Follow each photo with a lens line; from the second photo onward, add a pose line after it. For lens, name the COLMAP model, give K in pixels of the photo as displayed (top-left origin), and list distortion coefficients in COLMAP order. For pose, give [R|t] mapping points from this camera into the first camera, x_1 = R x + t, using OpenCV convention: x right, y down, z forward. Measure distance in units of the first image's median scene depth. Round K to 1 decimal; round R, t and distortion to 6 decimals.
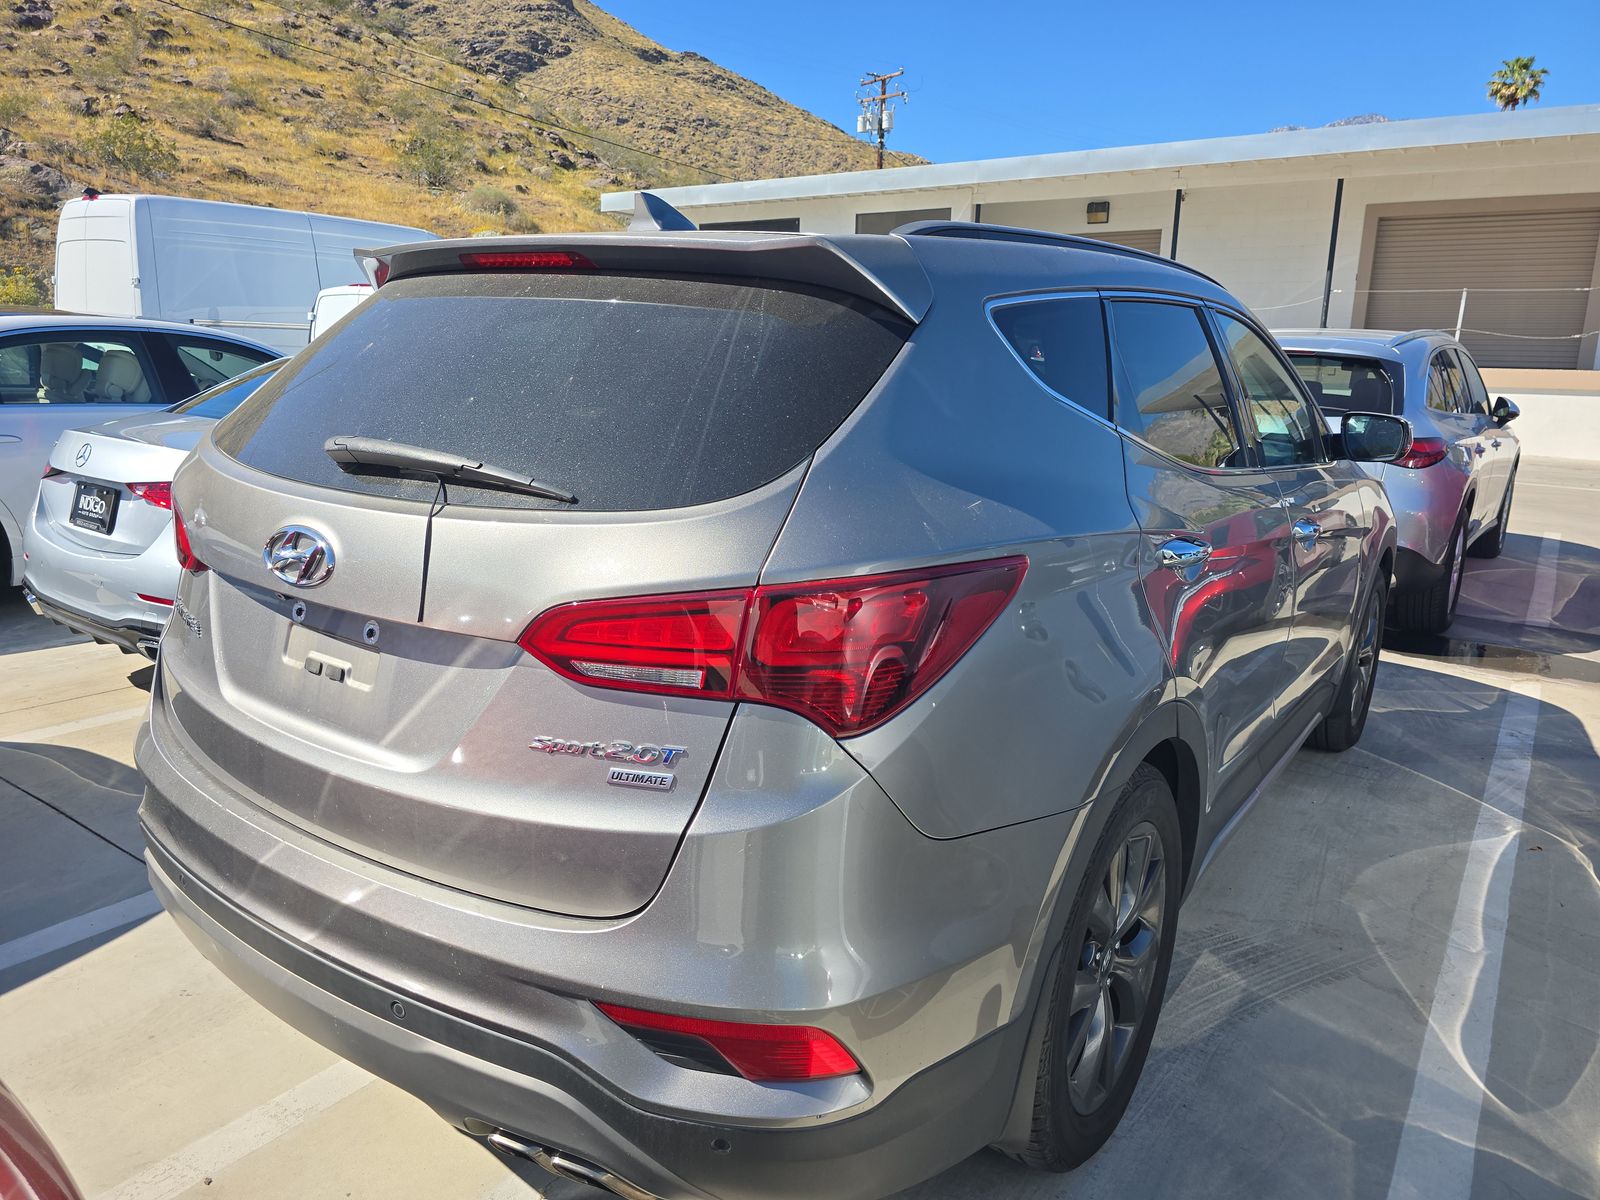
lens RADIAL K [[1078.1, 0, 800.0], [0, 1078.1, 600.0], [0, 0, 1]] dist [0.043179, -0.041969]
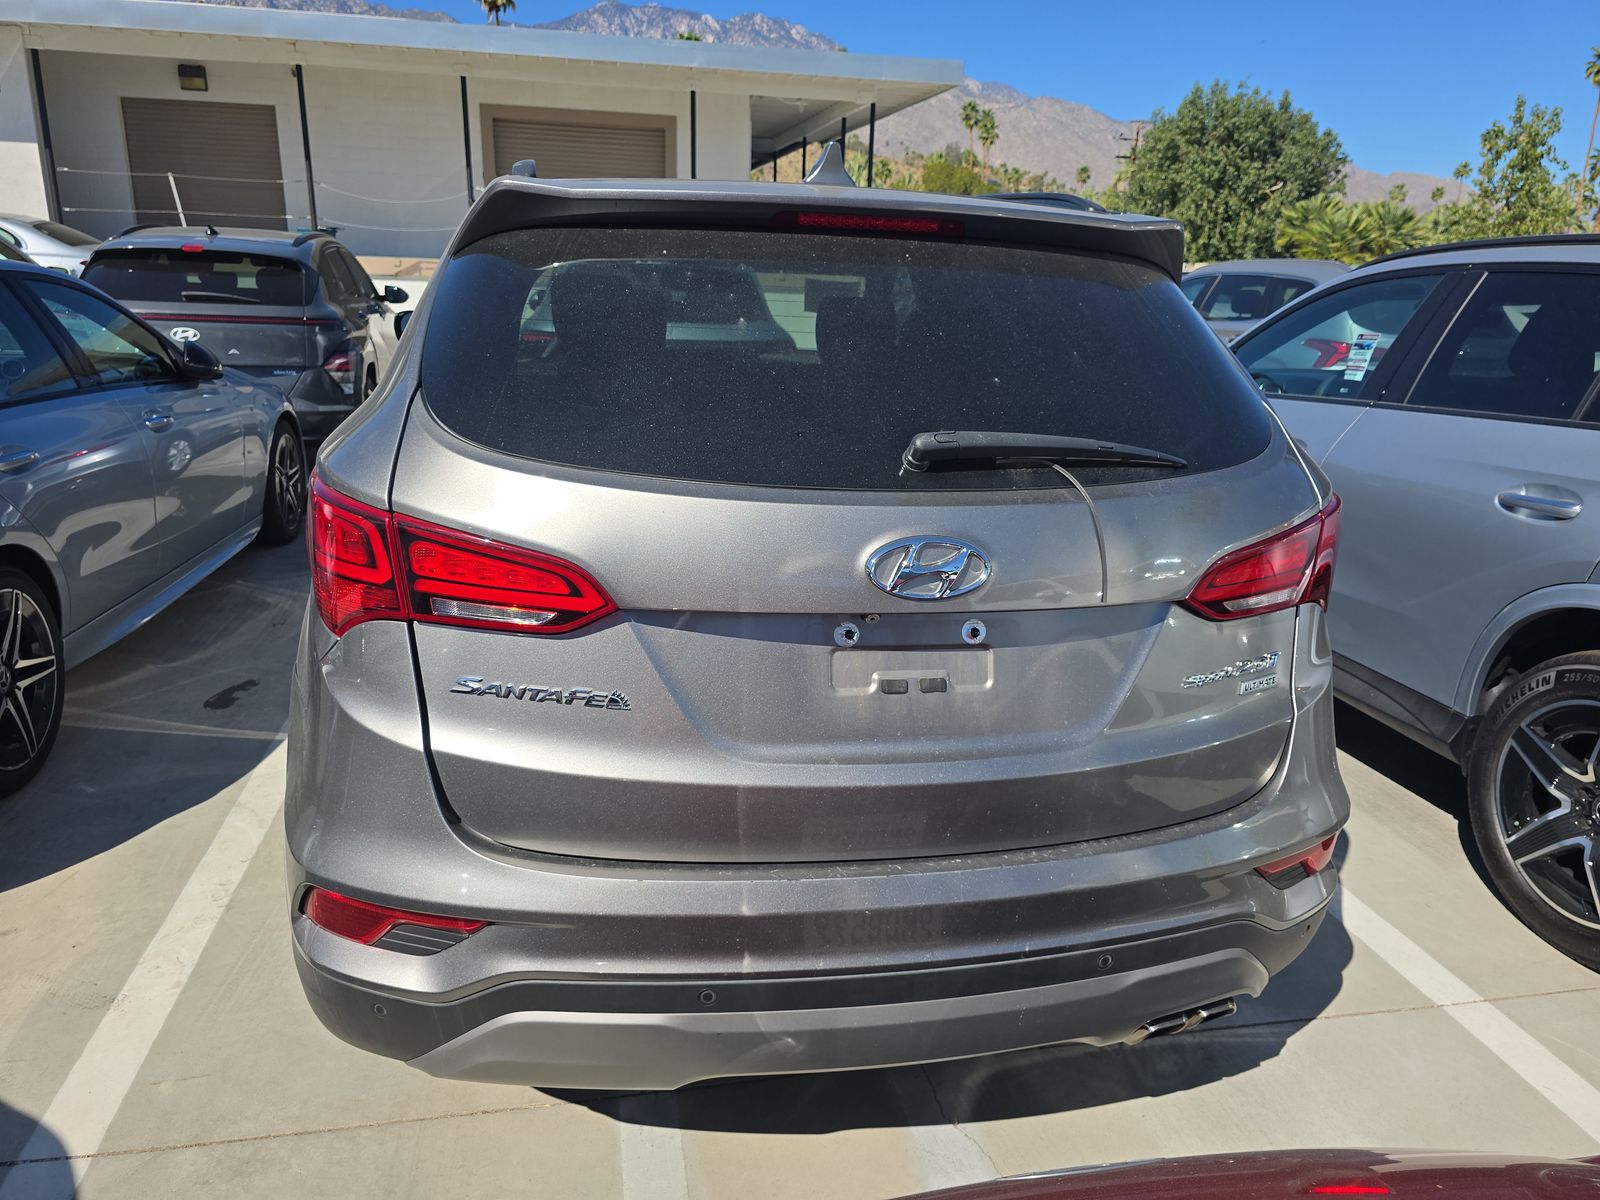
lens RADIAL K [[1078.1, 0, 800.0], [0, 1078.1, 600.0], [0, 0, 1]] dist [0.043179, -0.041969]
pose [[0.686258, -0.213954, 0.695178, -0.110137], [0.145255, 0.976819, 0.157243, -0.016215], [-0.712706, -0.006931, 0.701428, 0.041456]]
